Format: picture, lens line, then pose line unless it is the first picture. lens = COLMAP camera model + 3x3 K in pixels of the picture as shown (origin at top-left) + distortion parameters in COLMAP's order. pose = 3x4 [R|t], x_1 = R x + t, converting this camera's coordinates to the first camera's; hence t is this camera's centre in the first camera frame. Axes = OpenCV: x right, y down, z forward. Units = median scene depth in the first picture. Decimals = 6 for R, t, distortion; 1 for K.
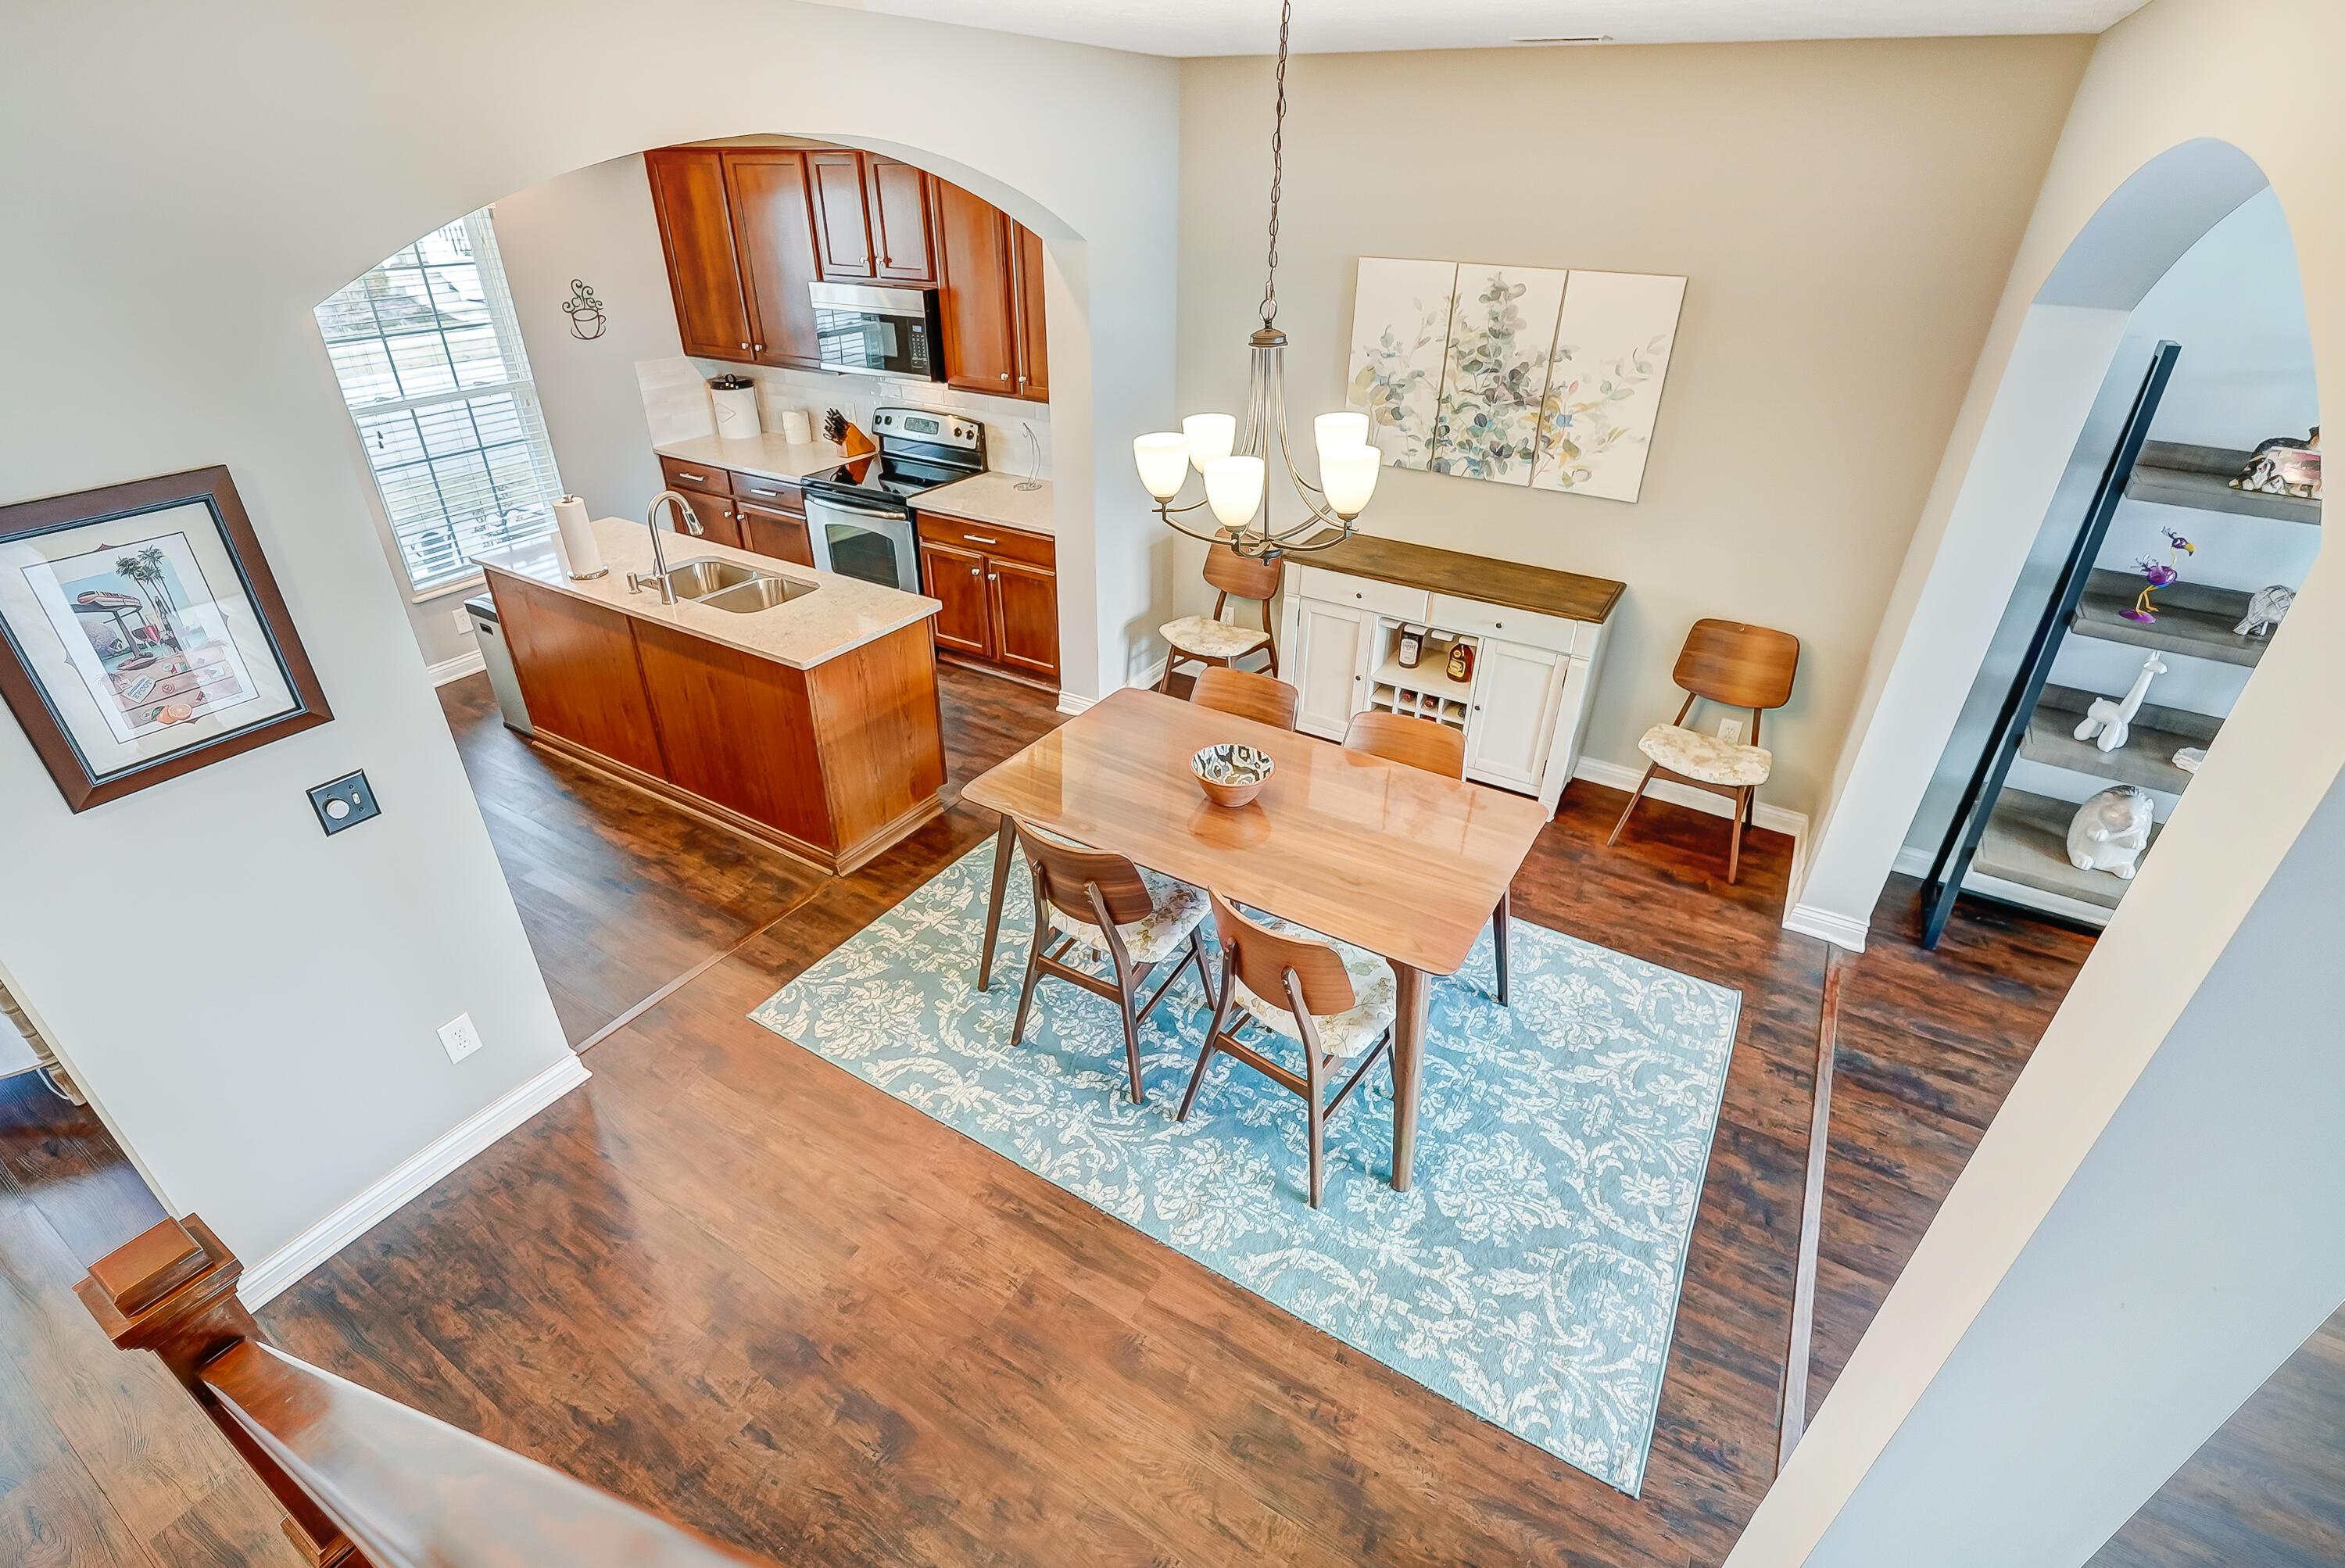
lens RADIAL K [[1051.2, 0, 1172.5], [0, 1051.2, 784.0], [0, 0, 1]] dist [-0.020402, 0.001134]
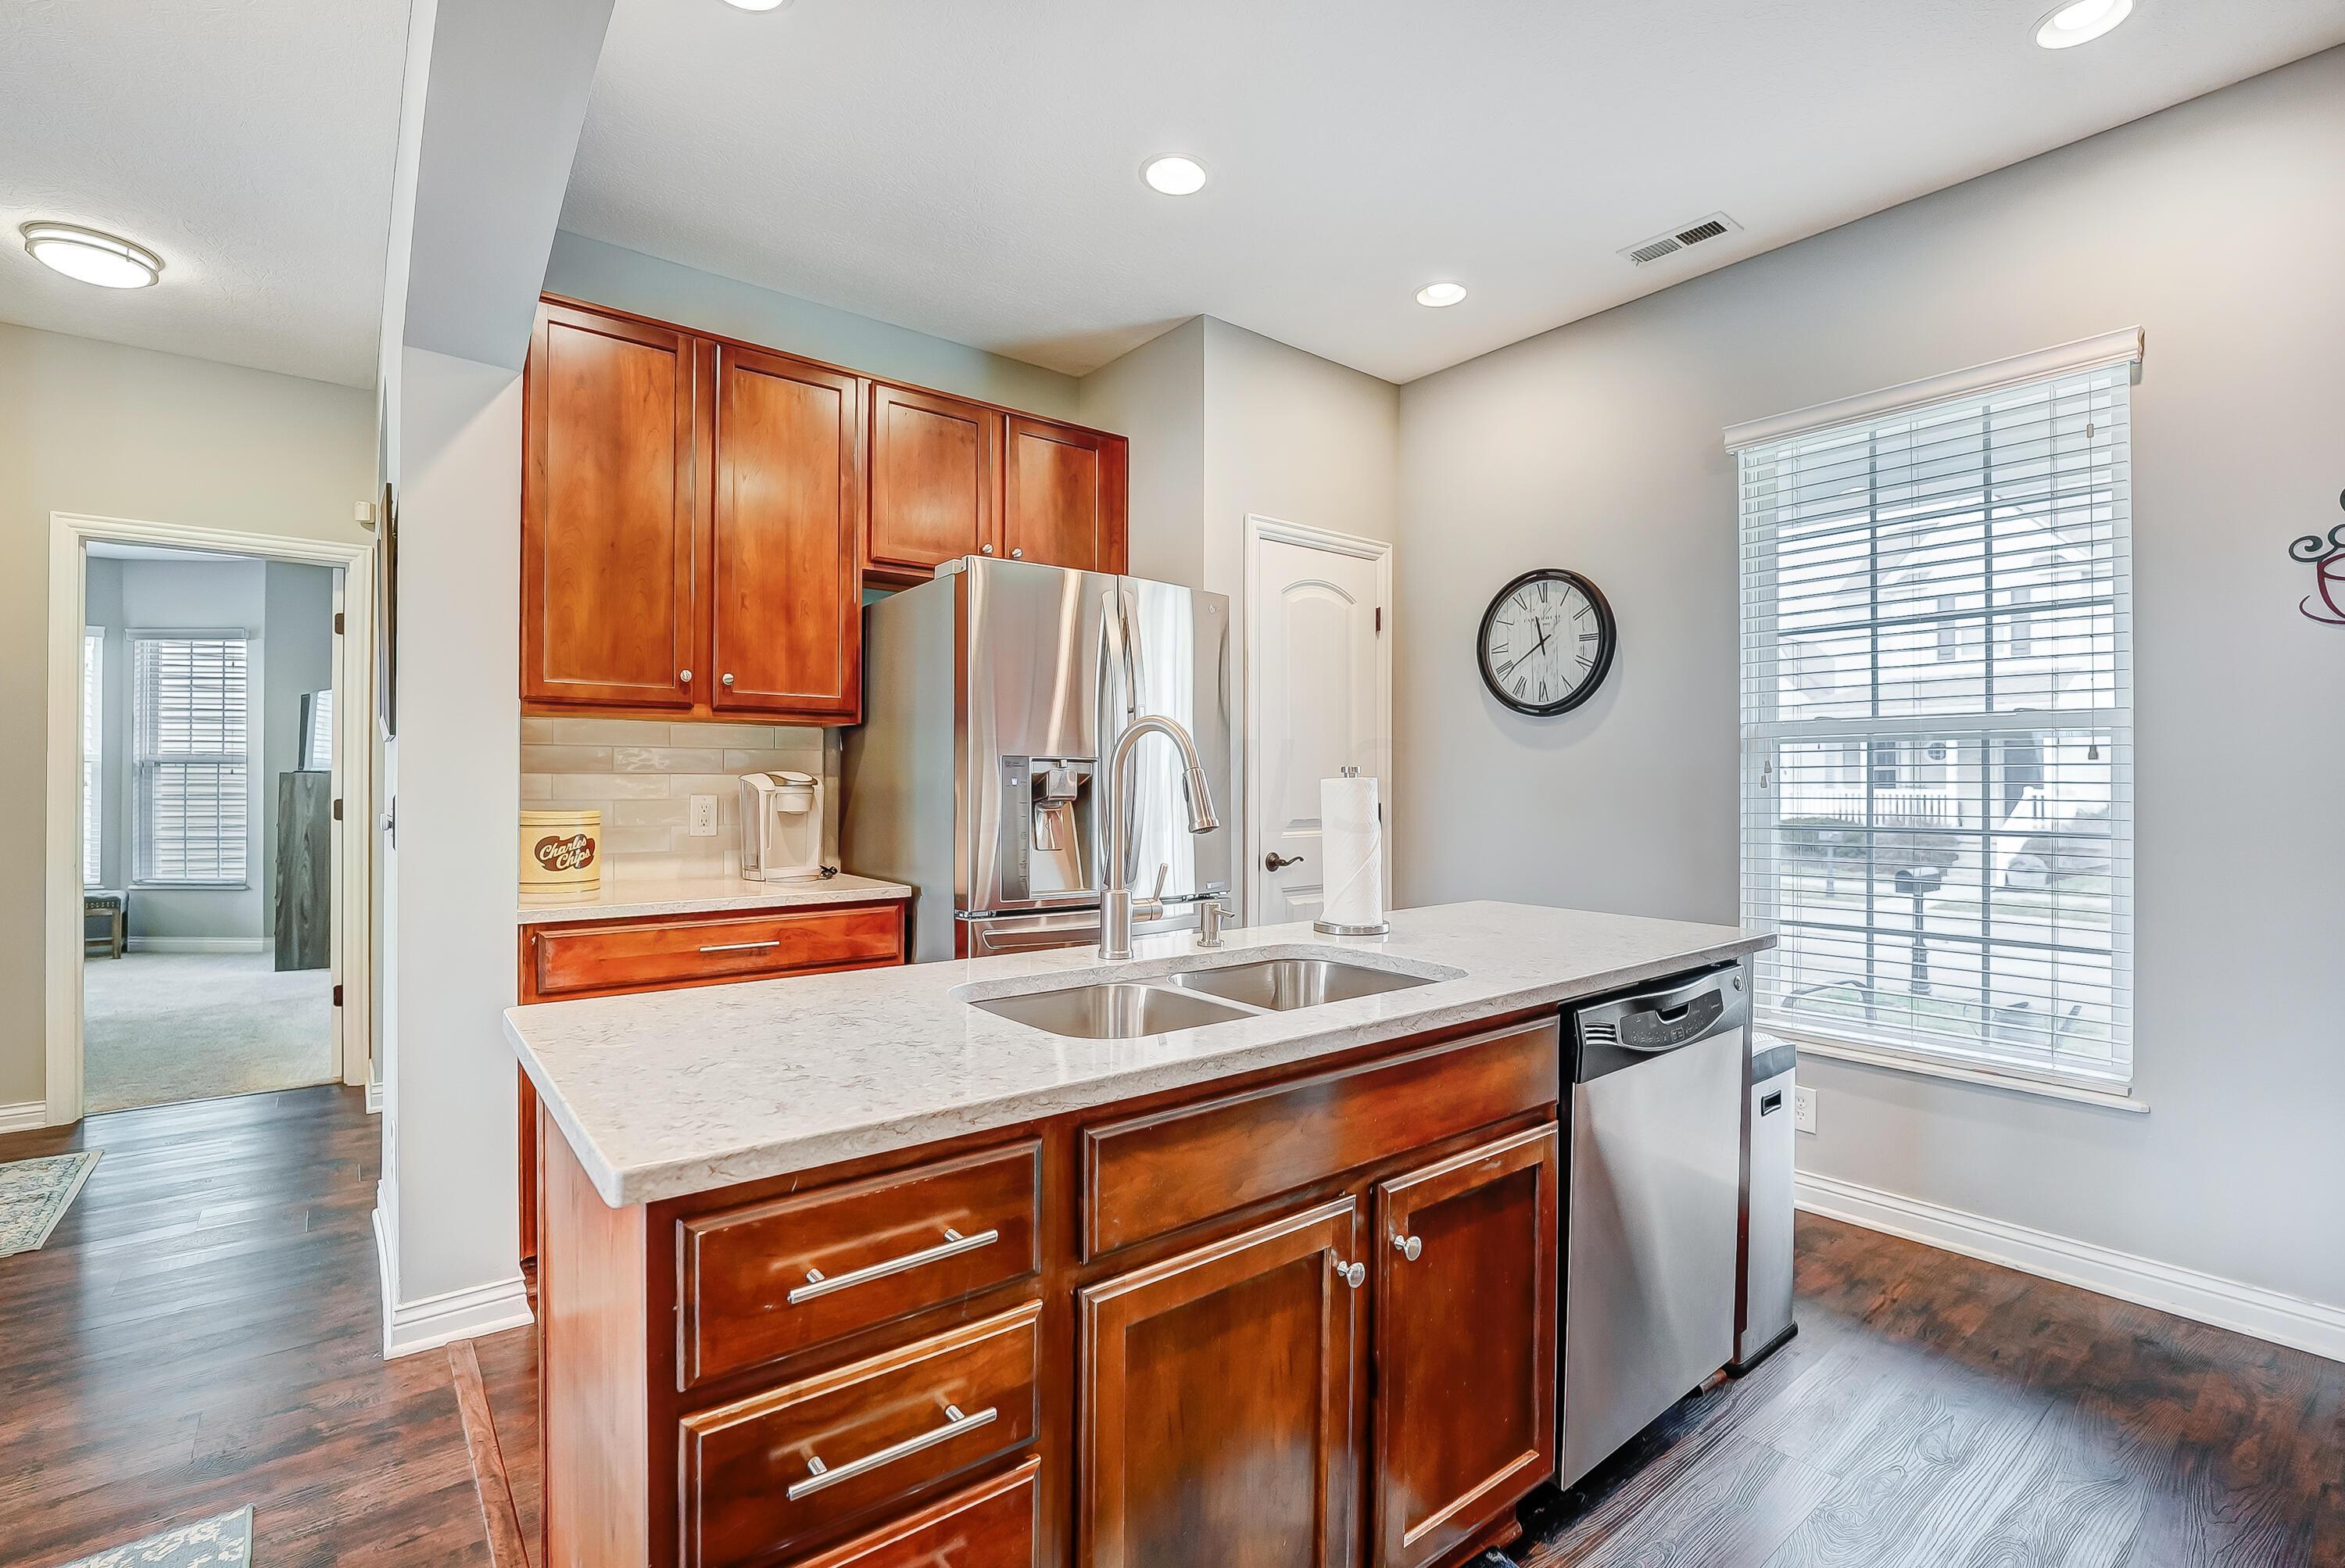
lens RADIAL K [[1051.2, 0, 1172.5], [0, 1051.2, 784.0], [0, 0, 1]] dist [-0.020402, 0.001134]
pose [[-0.348424, -0.013396, -0.937241, -0.067574], [-0.486825, 0.857048, 0.168730, -0.238403], [0.801000, 0.515062, -0.305138, 0.821536]]
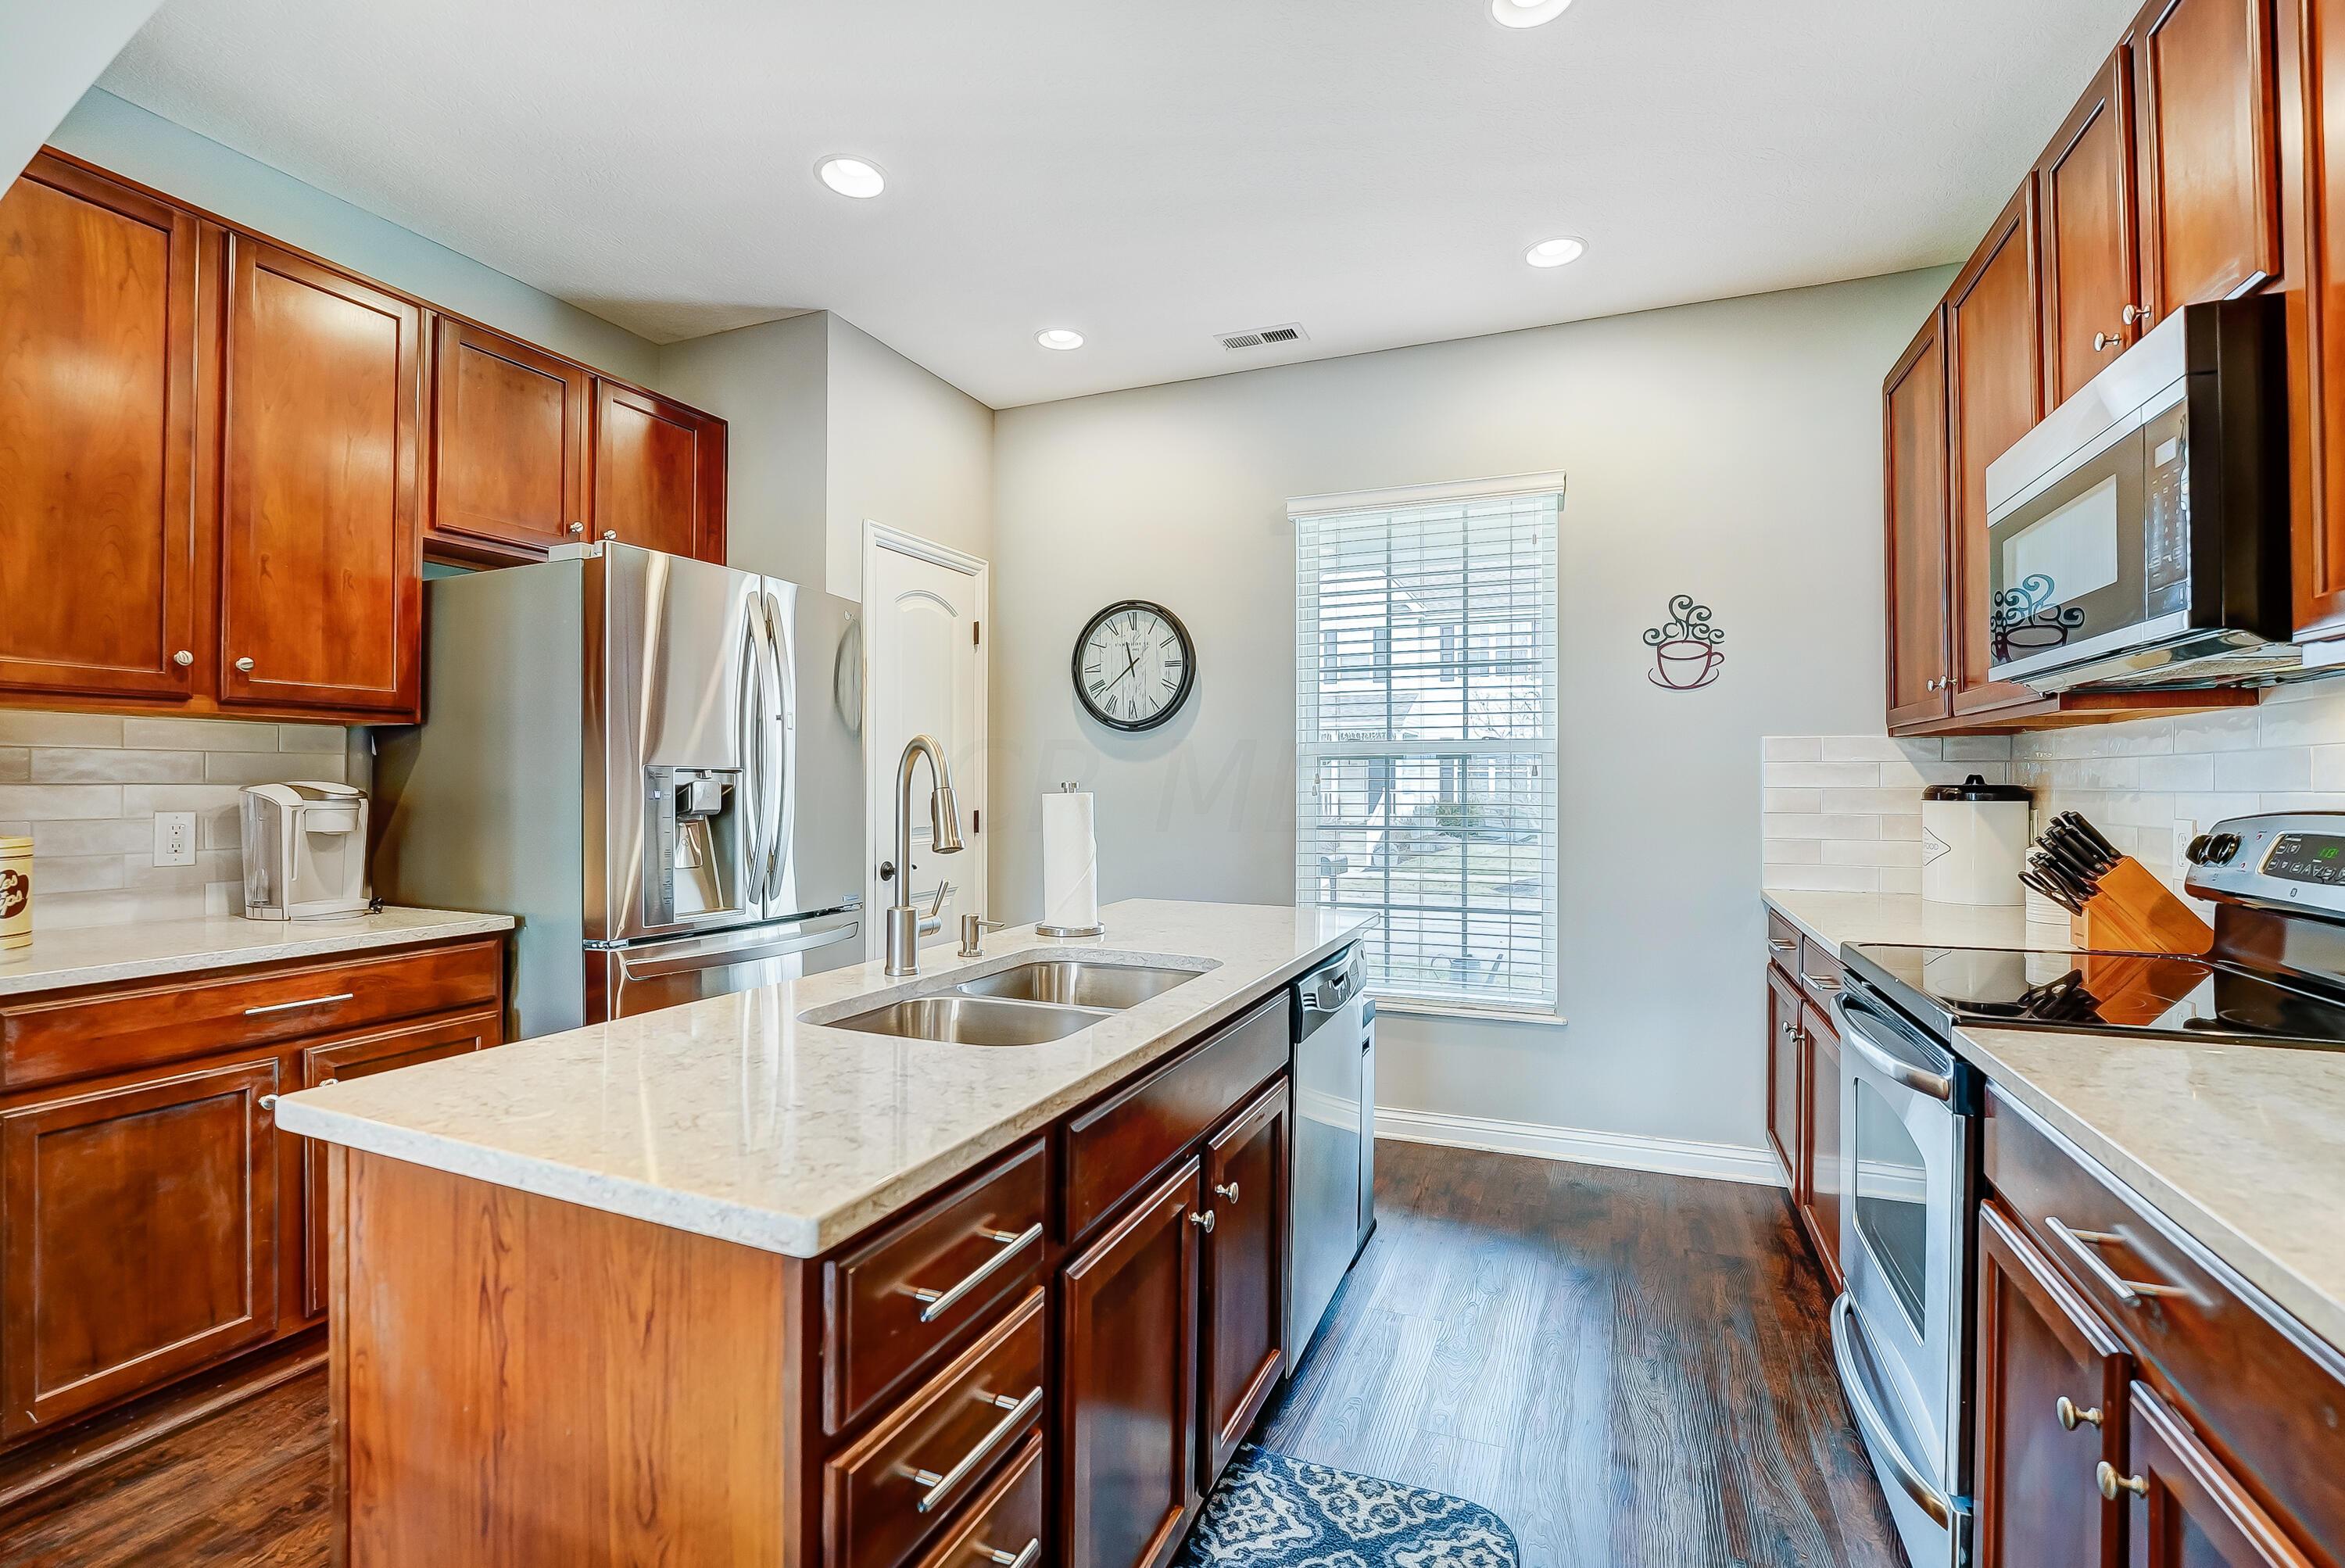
lens RADIAL K [[1054.5, 0, 1172.5], [0, 1054.5, 784.0], [0, 0, 1]] dist [-0.022077, 0.000043]
pose [[0.143956, -0.013983, -0.989485, -0.029760], [-0.507628, 0.857277, -0.085968, -0.196361], [0.849465, 0.514666, 0.116312, 0.742404]]
